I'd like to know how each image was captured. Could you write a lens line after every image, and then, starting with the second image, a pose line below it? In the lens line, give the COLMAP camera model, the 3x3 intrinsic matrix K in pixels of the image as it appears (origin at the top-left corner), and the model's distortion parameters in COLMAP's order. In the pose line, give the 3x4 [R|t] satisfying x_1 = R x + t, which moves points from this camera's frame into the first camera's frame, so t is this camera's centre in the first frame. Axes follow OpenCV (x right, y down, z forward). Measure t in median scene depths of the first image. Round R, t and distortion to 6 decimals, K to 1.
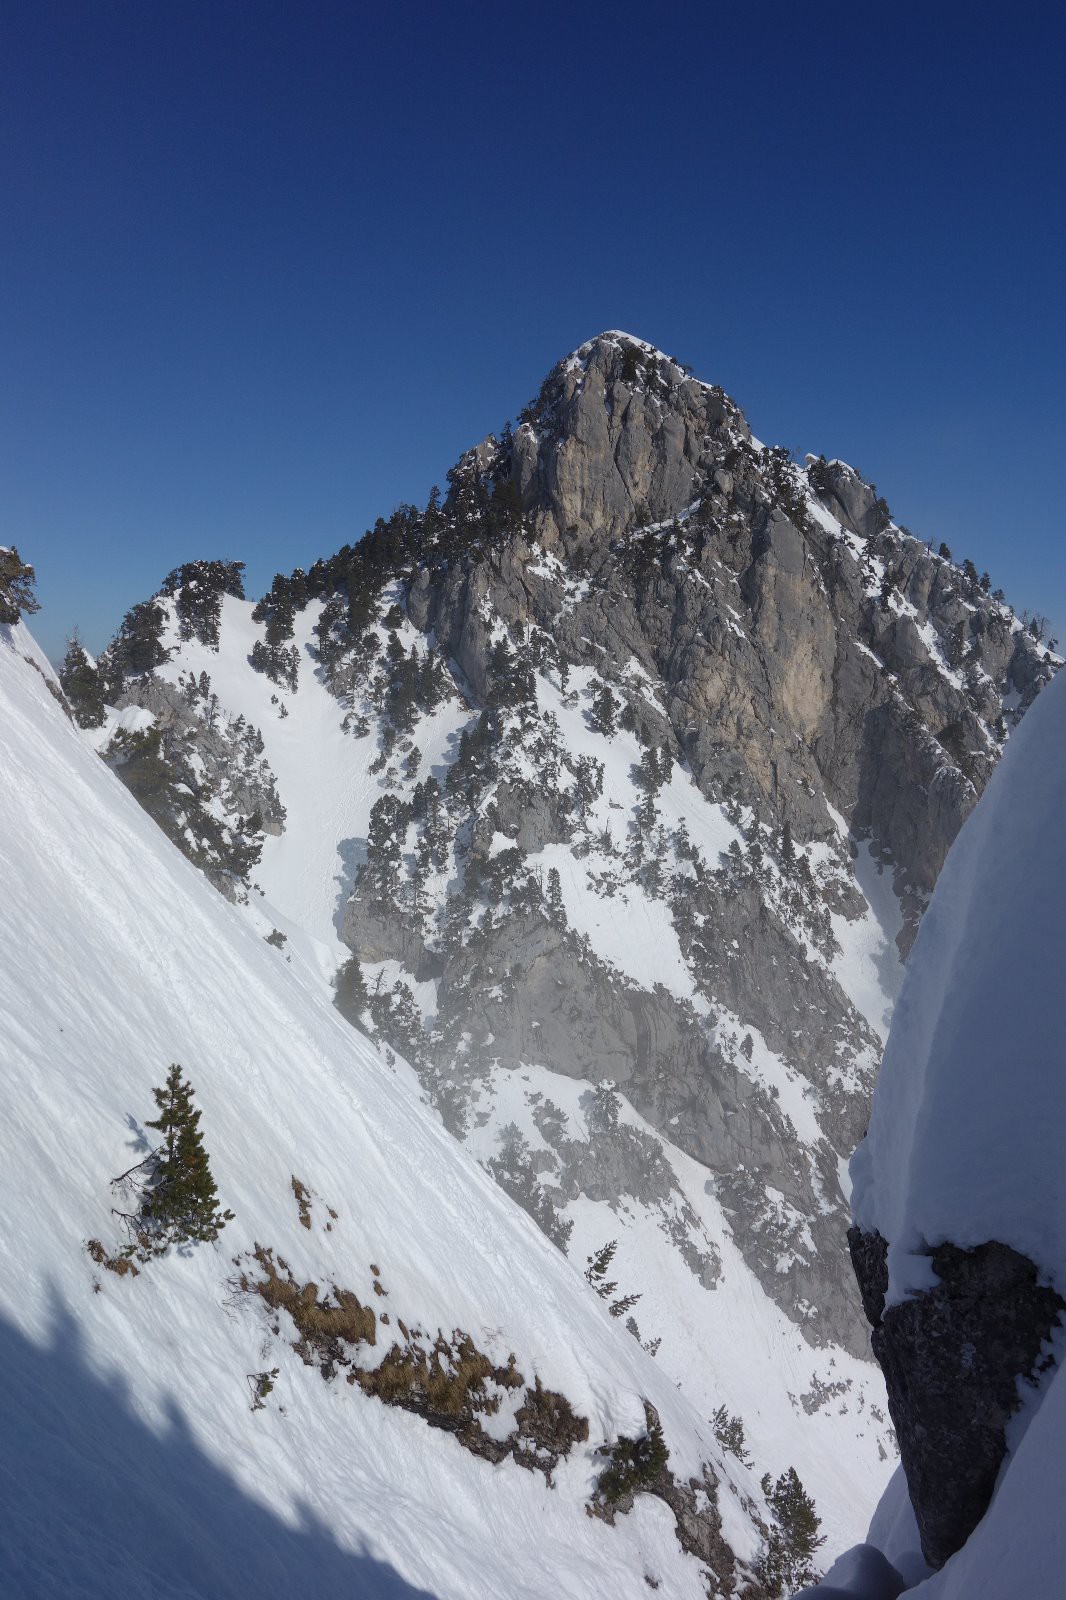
lens RADIAL K [[1261.1, 0, 533.0], [0, 1261.1, 800.0], [0, 0, 1]] dist [0.002977, -0.002369]
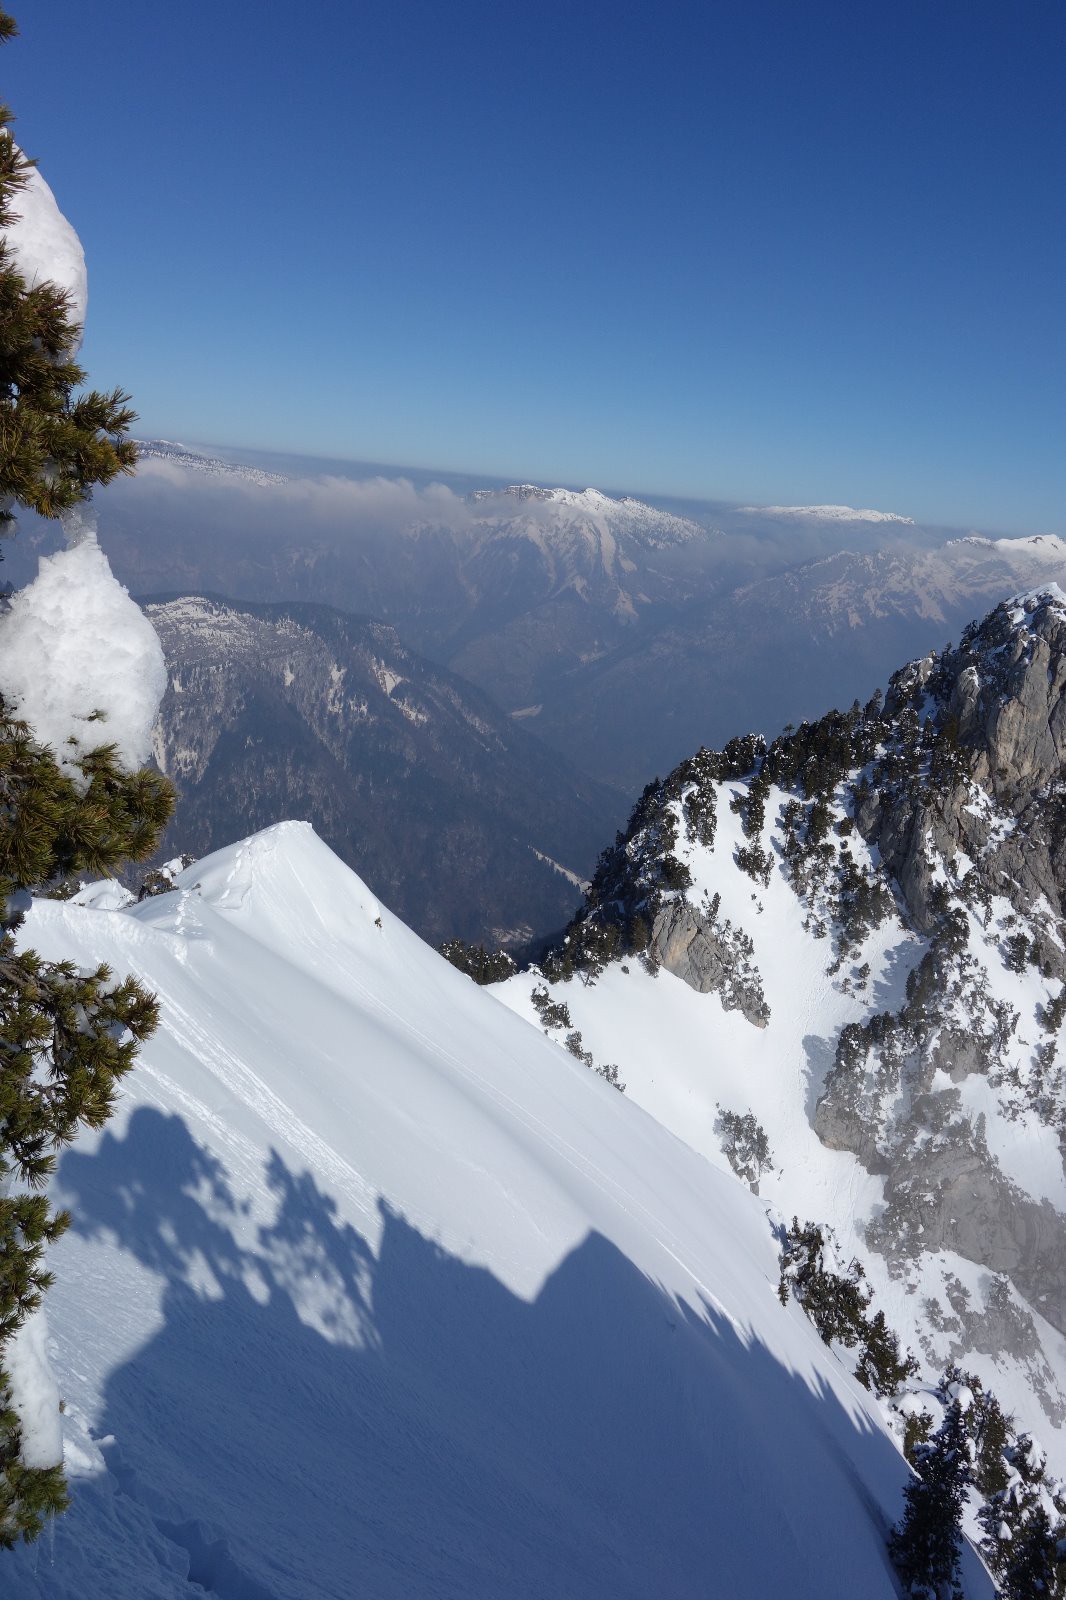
lens RADIAL K [[1261.1, 0, 533.0], [0, 1261.1, 800.0], [0, 0, 1]] dist [0.002977, -0.002369]
pose [[0.976882, 0.130047, -0.169675, -0.238808], [-0.104861, 0.983140, 0.149799, -0.380915], [0.186295, -0.128544, 0.974049, -0.331132]]
